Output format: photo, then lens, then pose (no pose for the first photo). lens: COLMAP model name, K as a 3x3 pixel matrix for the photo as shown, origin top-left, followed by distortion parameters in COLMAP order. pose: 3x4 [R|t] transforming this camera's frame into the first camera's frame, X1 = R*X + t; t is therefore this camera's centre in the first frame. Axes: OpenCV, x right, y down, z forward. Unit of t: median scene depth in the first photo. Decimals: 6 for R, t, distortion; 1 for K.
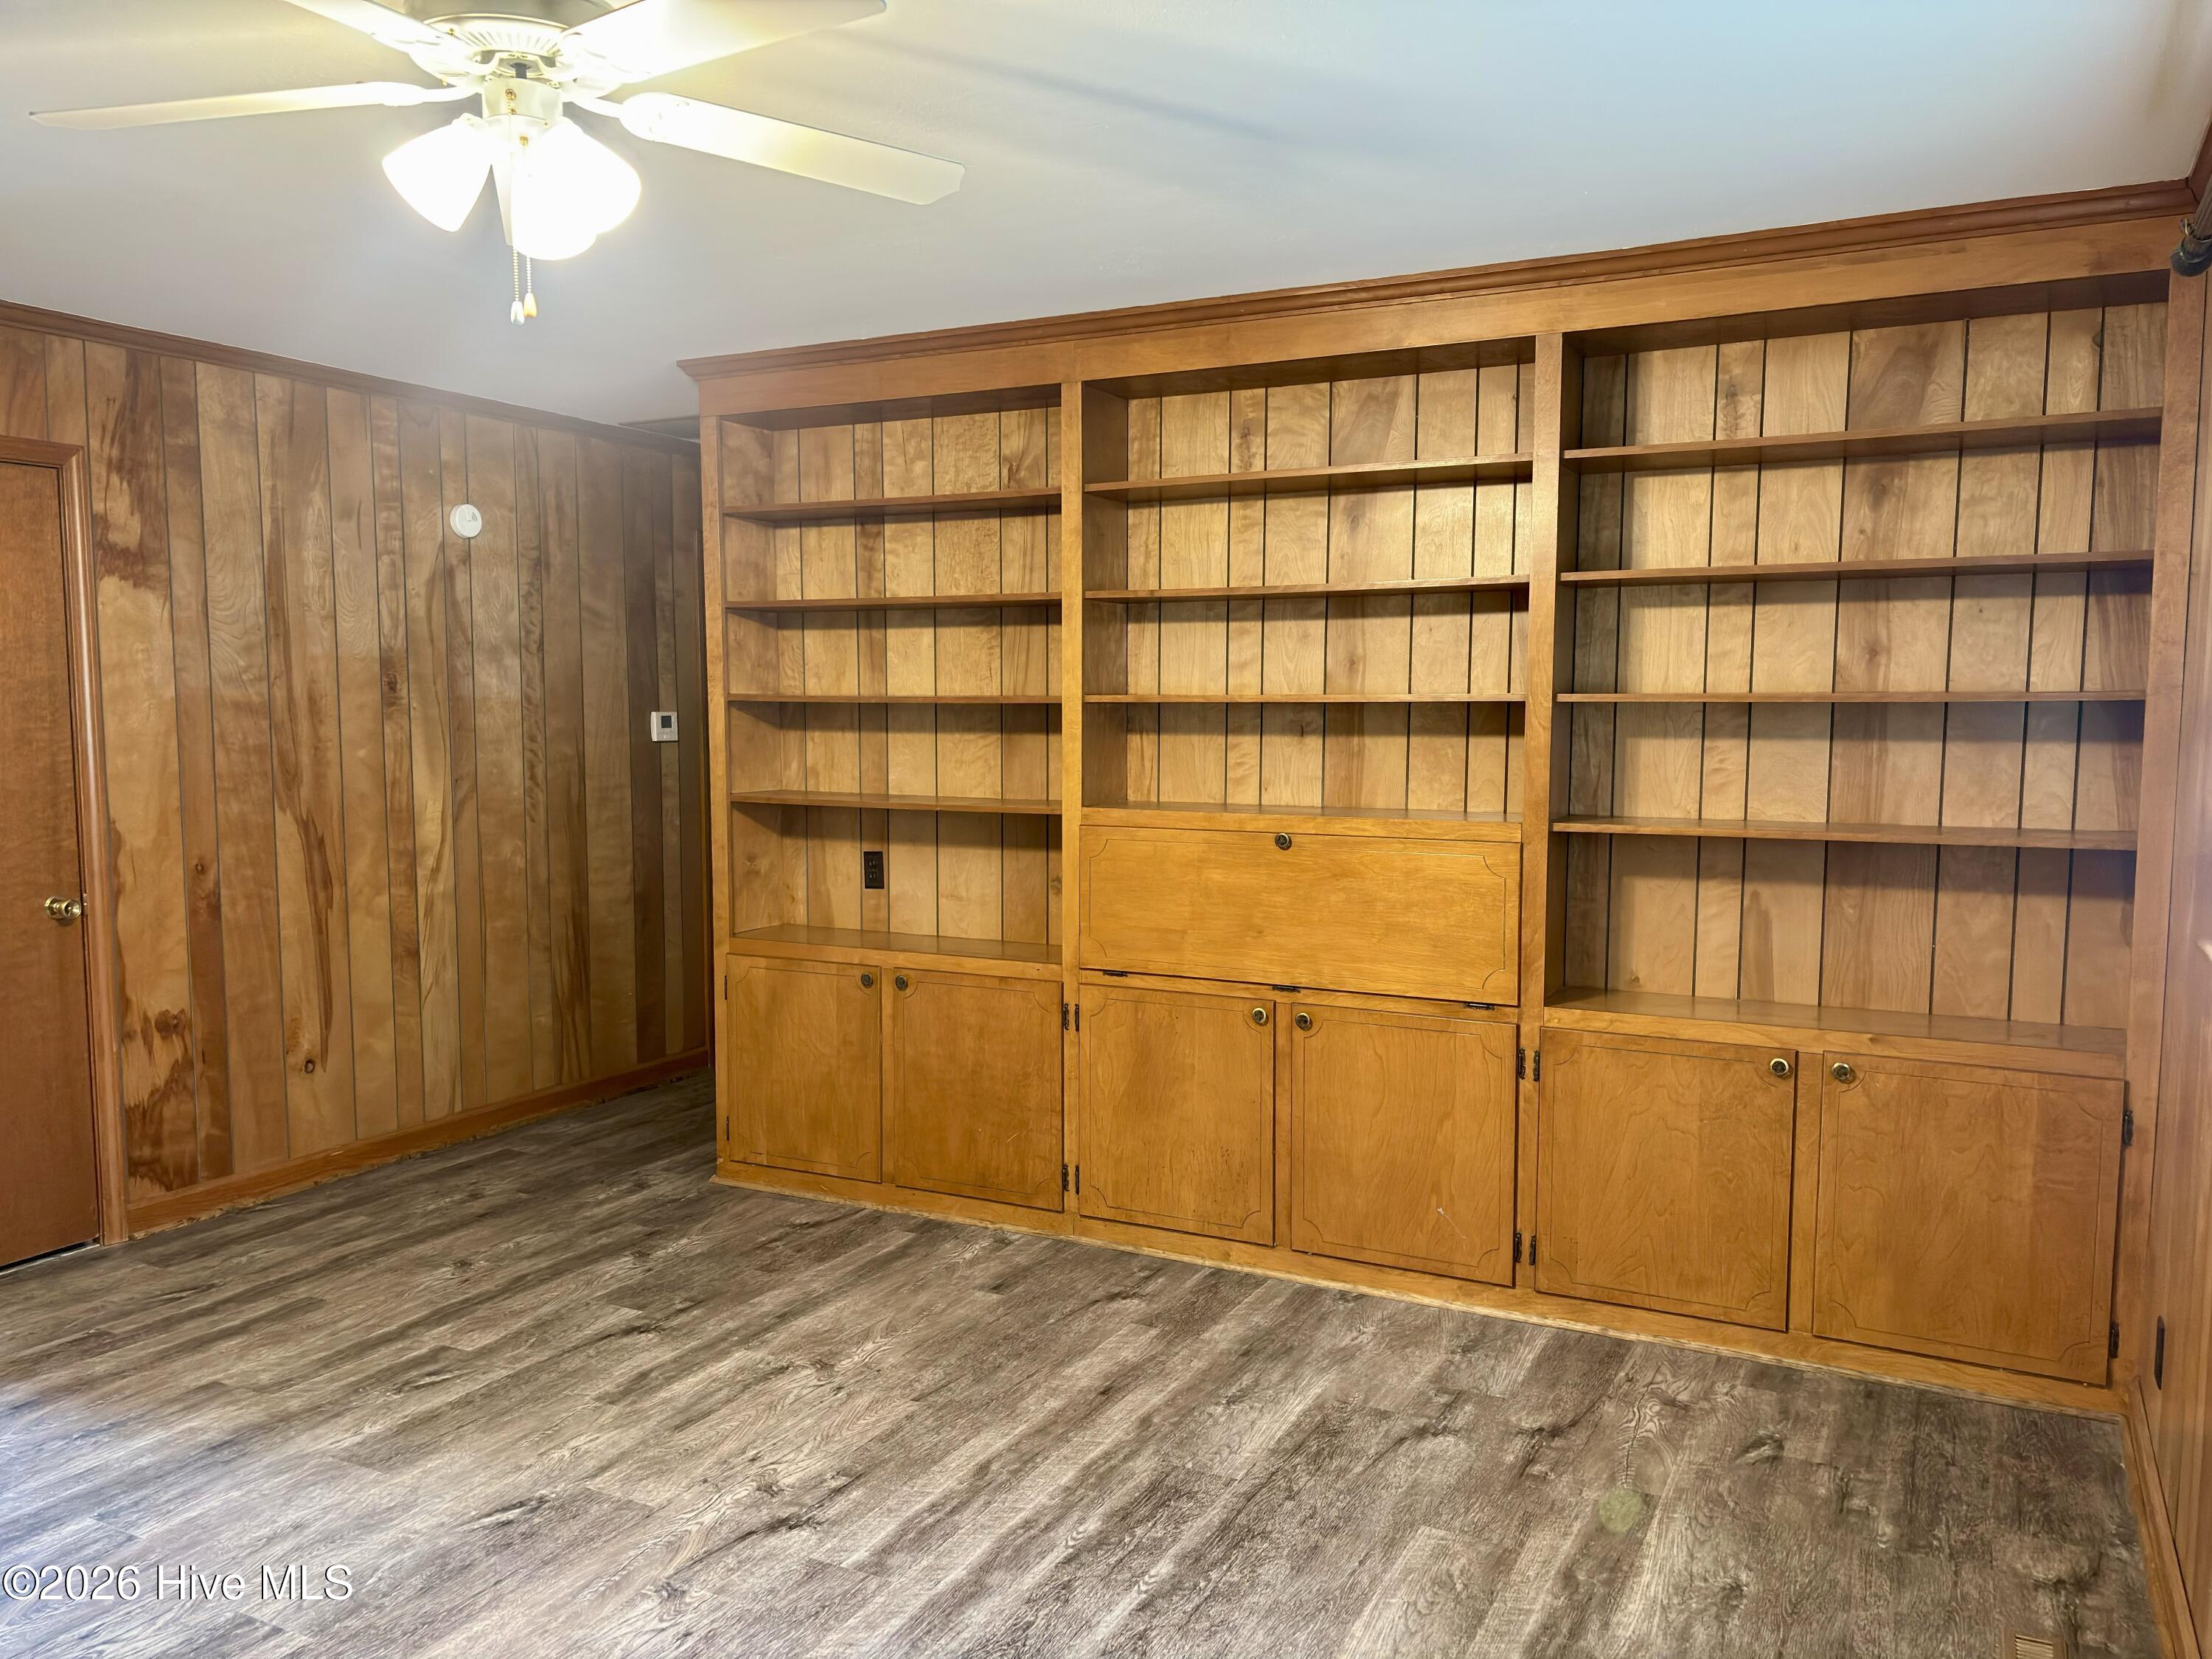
lens RADIAL K [[1678.6, 0, 1092.4], [0, 1678.6, 827.2], [0, 0, 1]] dist [0.046795, -0.044750]
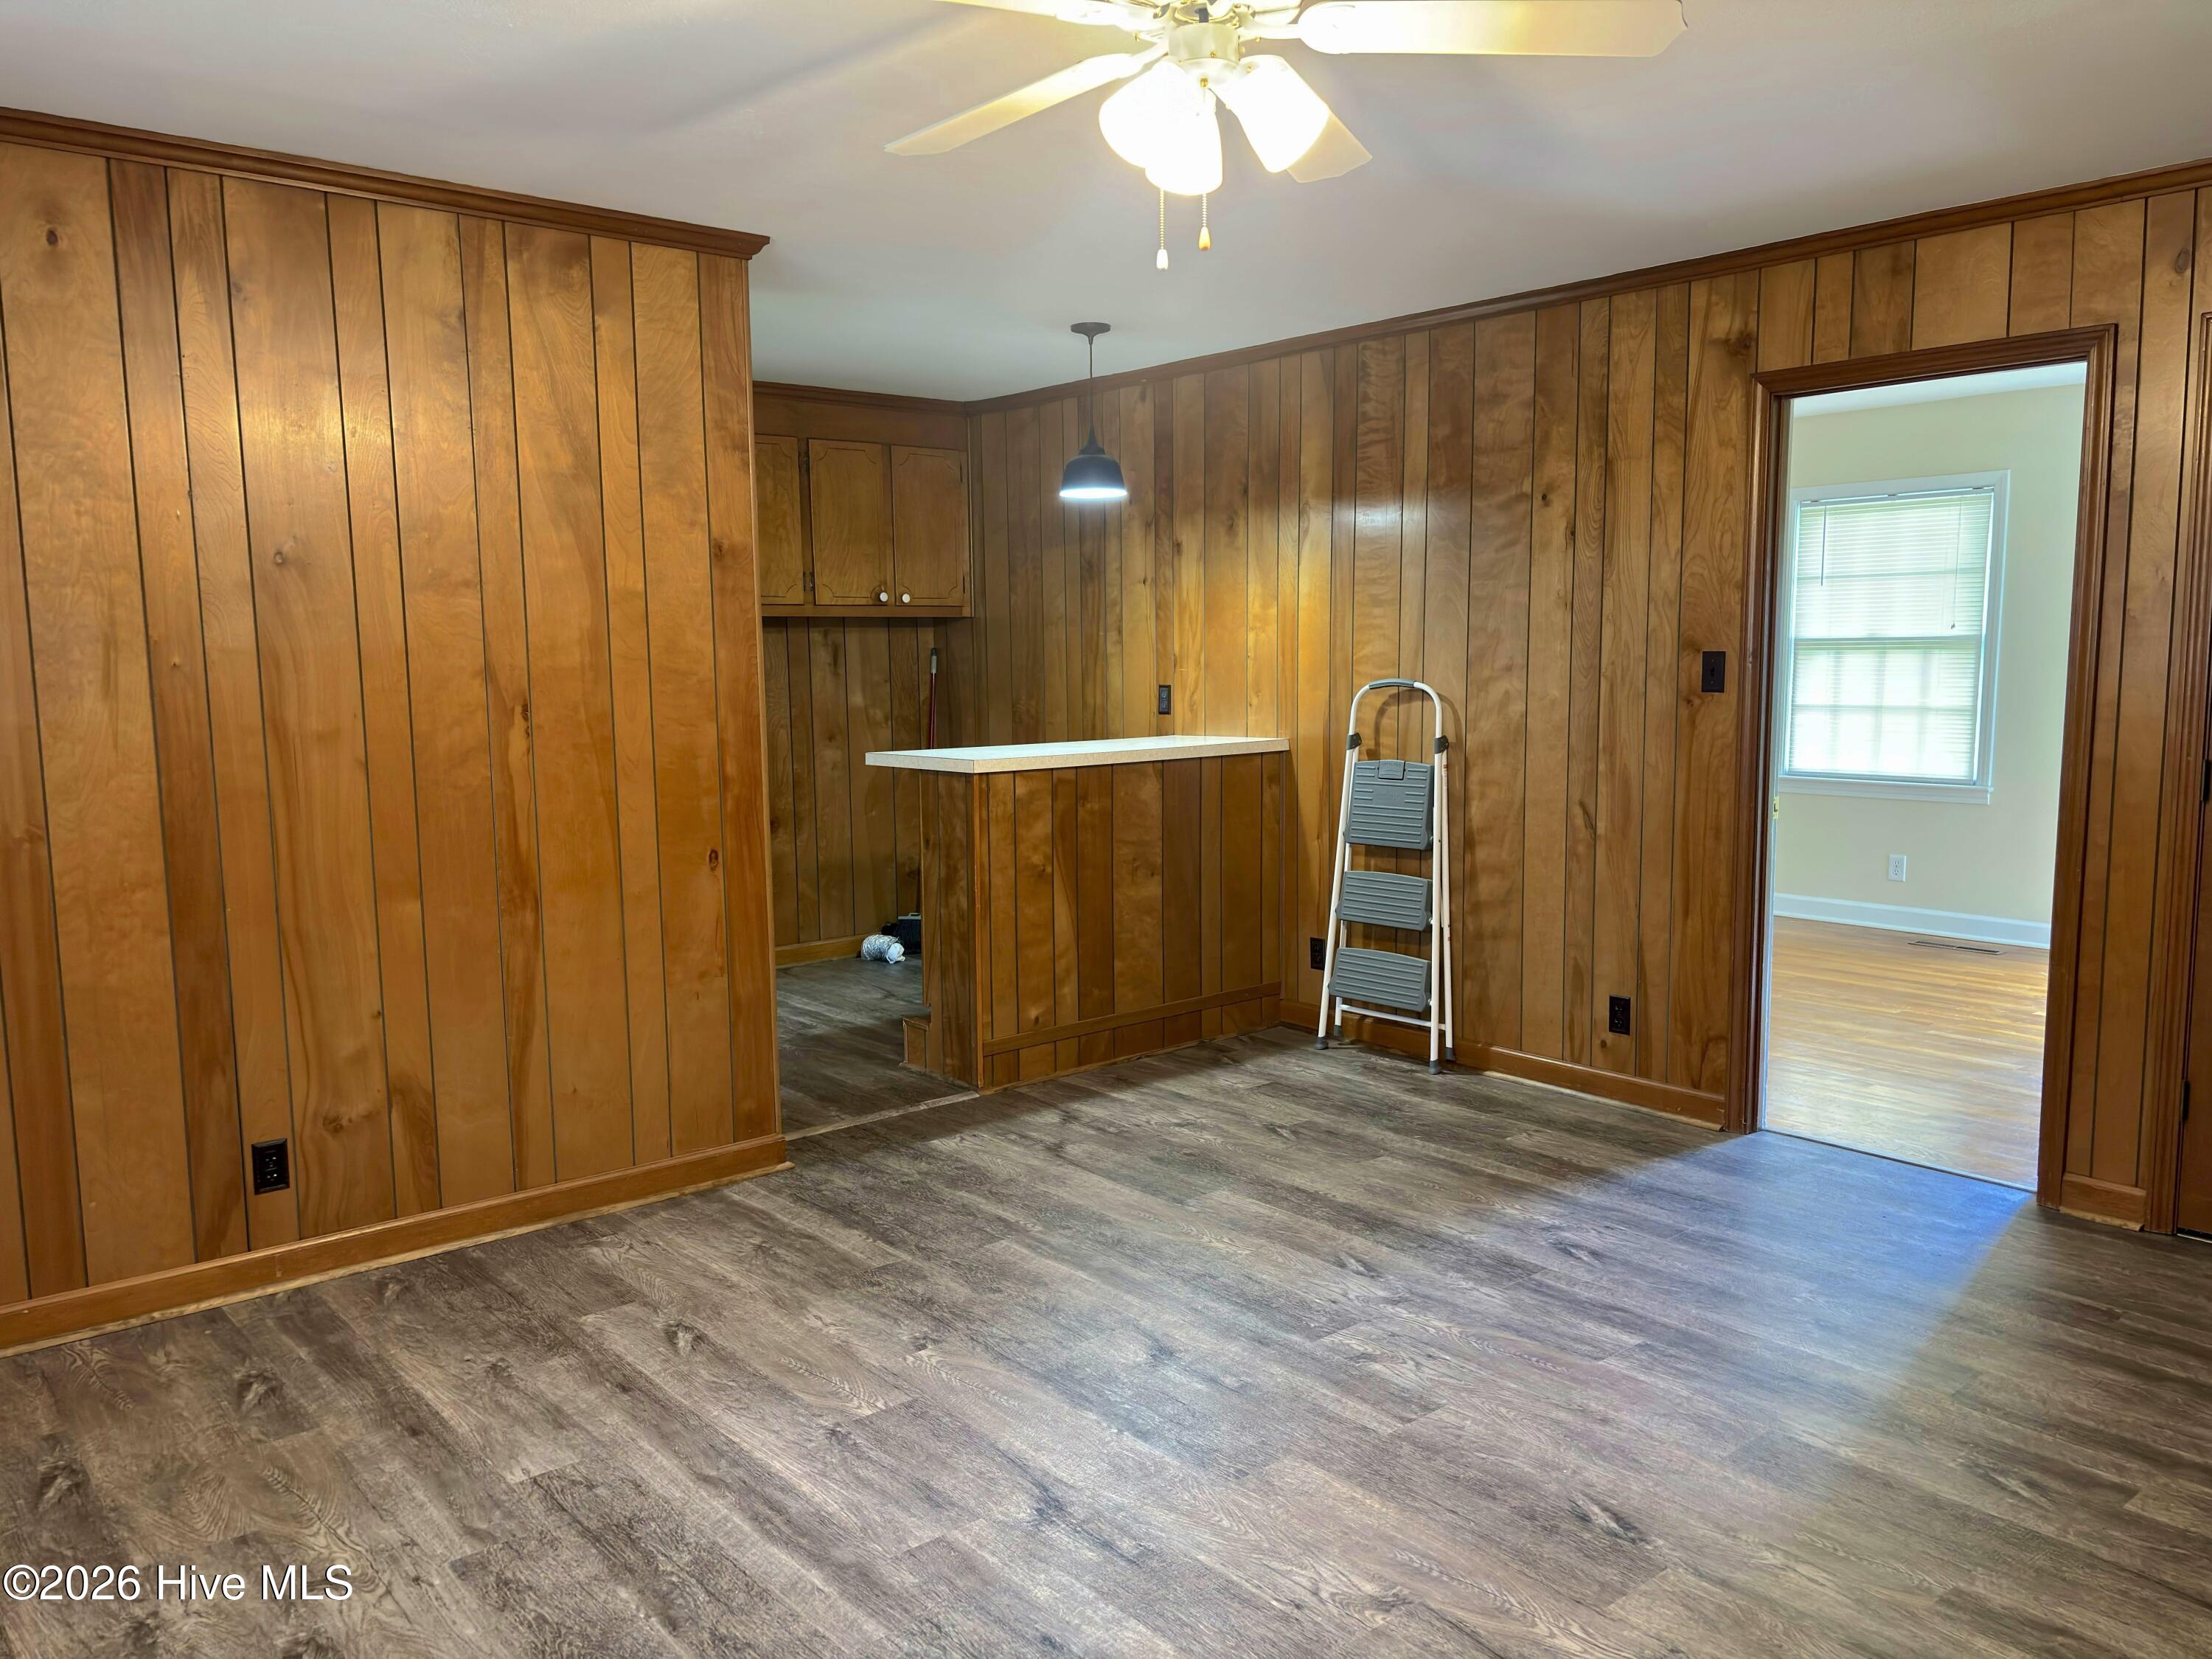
lens RADIAL K [[1678.6, 0, 1102.9], [0, 1678.6, 850.7], [0, 0, 1]] dist [0.046795, -0.044750]
pose [[-0.373150, 0.118875, -0.920124, 0.407449], [-0.061016, 0.986466, 0.152191, -0.046985], [0.925762, 0.112933, -0.360847, 0.794570]]
